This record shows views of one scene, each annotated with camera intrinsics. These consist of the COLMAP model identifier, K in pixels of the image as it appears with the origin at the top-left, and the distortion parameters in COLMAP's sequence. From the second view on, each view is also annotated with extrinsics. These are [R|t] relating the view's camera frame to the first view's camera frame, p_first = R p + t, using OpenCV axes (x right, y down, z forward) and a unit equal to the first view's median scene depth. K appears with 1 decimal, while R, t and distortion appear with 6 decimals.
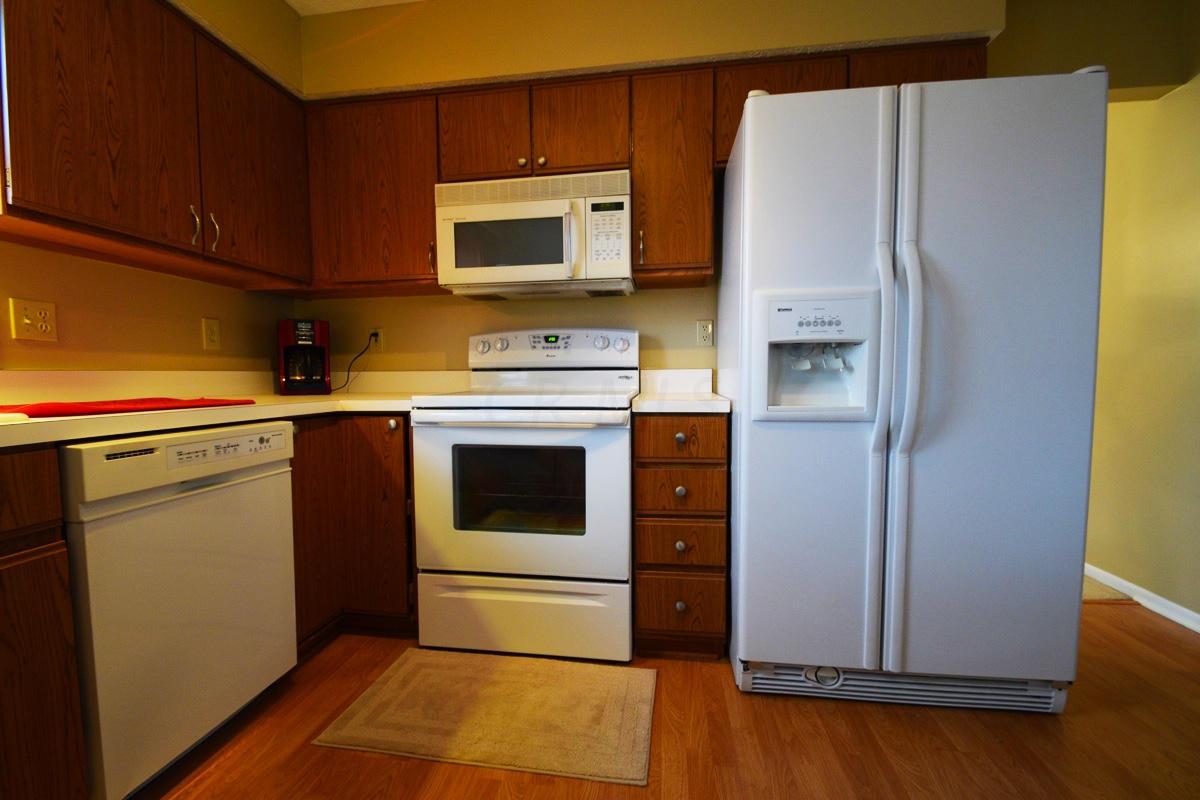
lens RADIAL K [[524.0, 0, 587.9], [0, 524.0, 410.3], [0, 0, 1]] dist [-0.003532, -0.003983]
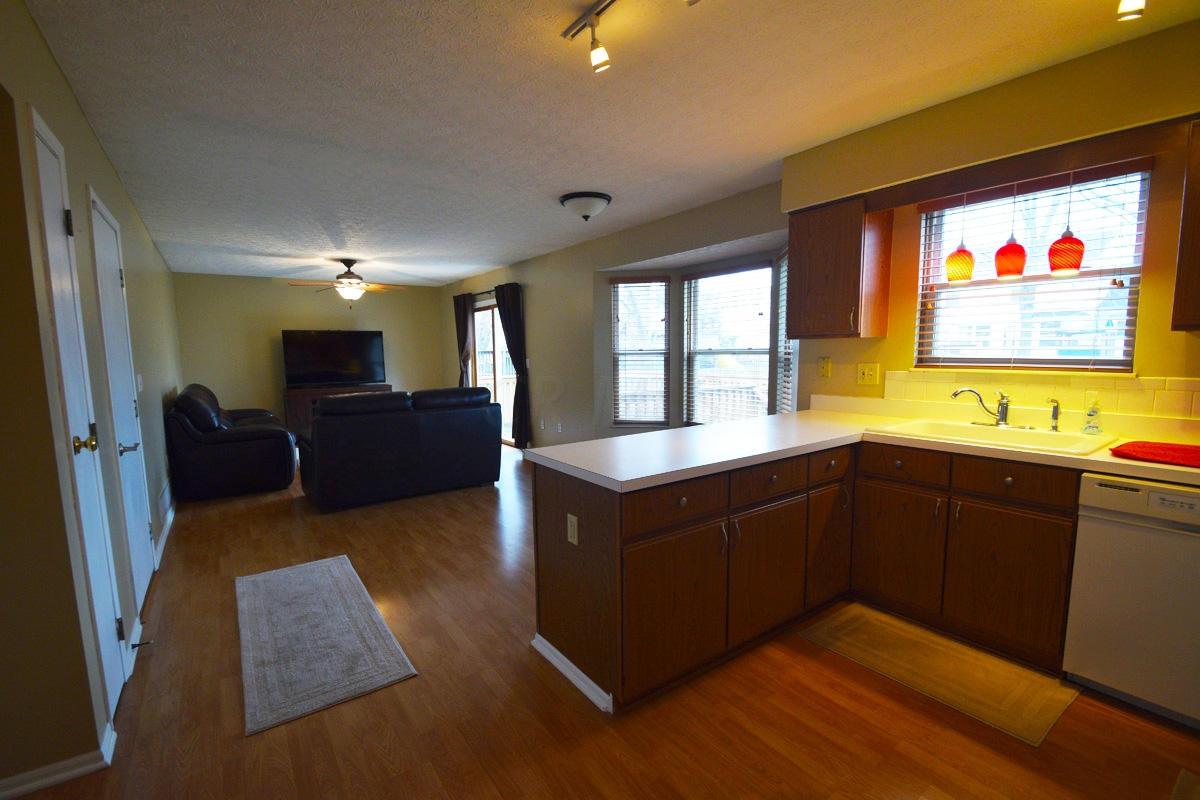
lens RADIAL K [[524.0, 0, 575.7], [0, 524.0, 404.3], [0, 0, 1]] dist [-0.003532, -0.003983]
pose [[-0.734428, 0.096962, -0.671724, 0.919229], [-0.018638, 0.986487, 0.162775, -0.260086], [0.678431, 0.132066, -0.722697, 0.632215]]
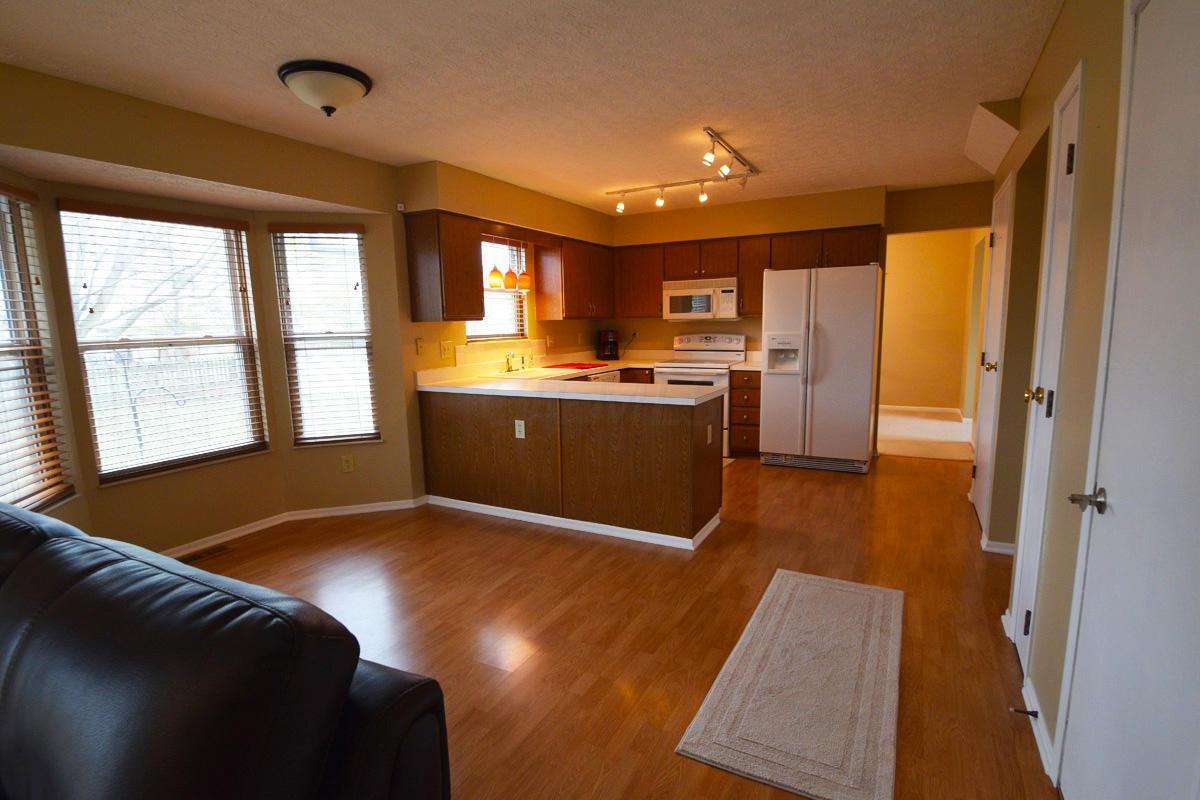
lens RADIAL K [[592.7, 0, 597.4], [0, 592.7, 412.2], [0, 0, 1]] dist [-0.014401, -0.005311]
pose [[0.943857, 0.039819, -0.327947, 0.471476], [-0.009808, 0.995649, 0.092665, -0.059945], [0.330210, -0.084246, 0.940140, -2.316913]]
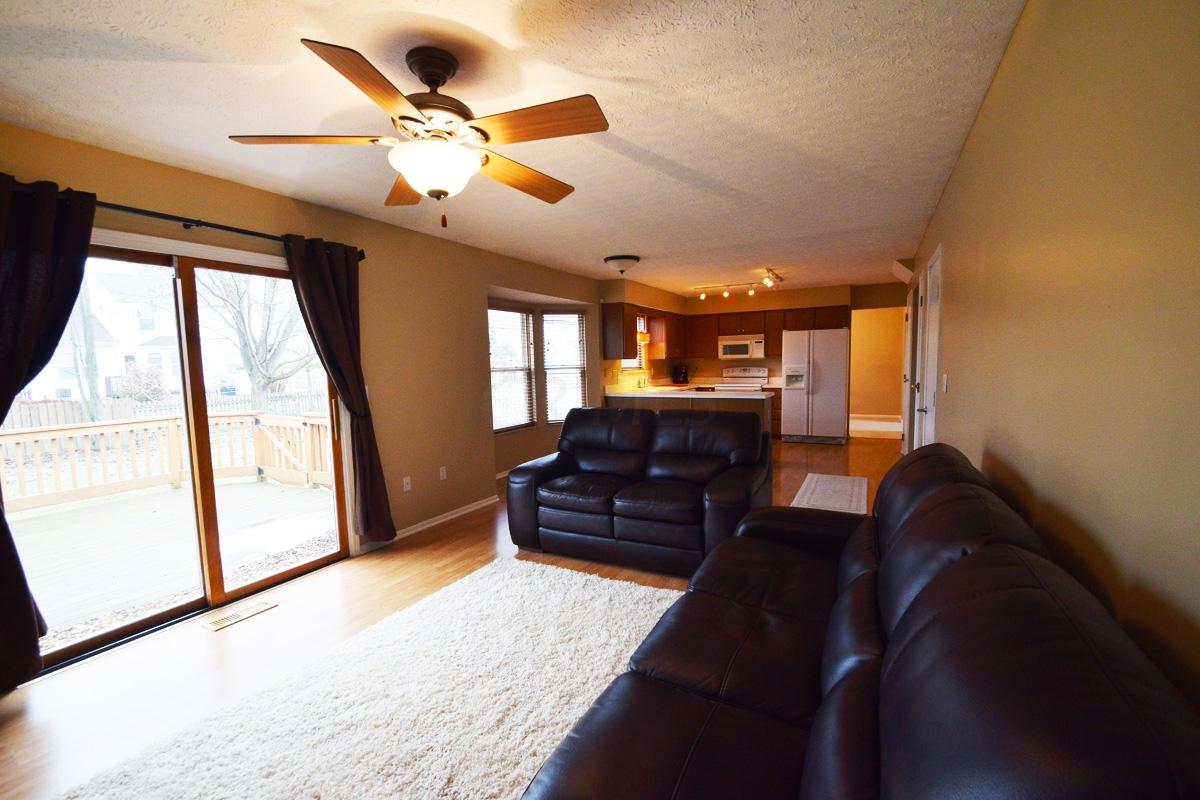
lens RADIAL K [[524.0, 0, 594.1], [0, 524.0, 410.8], [0, 0, 1]] dist [-0.003532, -0.003983]
pose [[0.945538, 0.017737, -0.325029, 0.193988], [-0.007169, 0.999407, 0.033682, 0.066323], [0.325434, -0.029518, 0.945104, -4.195884]]
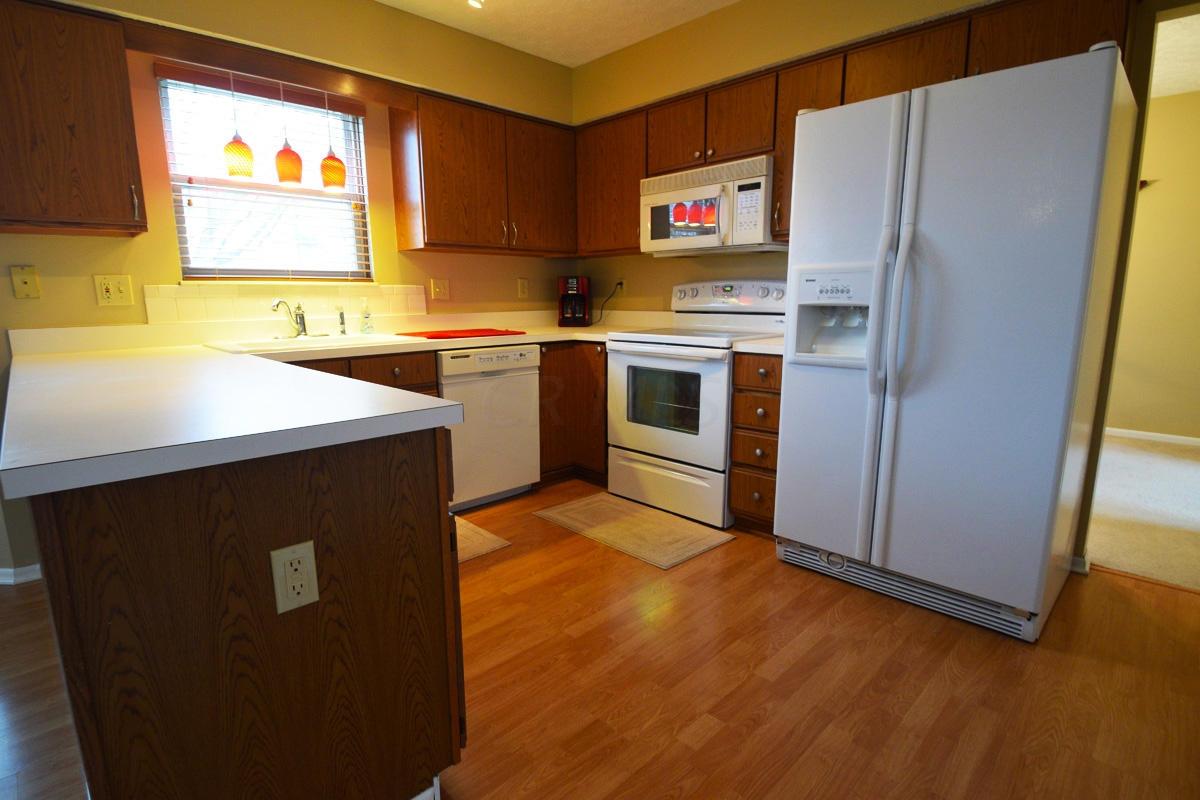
lens RADIAL K [[592.7, 0, 595.8], [0, 592.7, 410.3], [0, 0, 1]] dist [-0.014401, -0.005311]
pose [[0.801766, 0.116584, -0.586156, 0.719434], [-0.039839, 0.989033, 0.142221, -0.049037], [0.596309, -0.090676, 0.797618, -0.458970]]
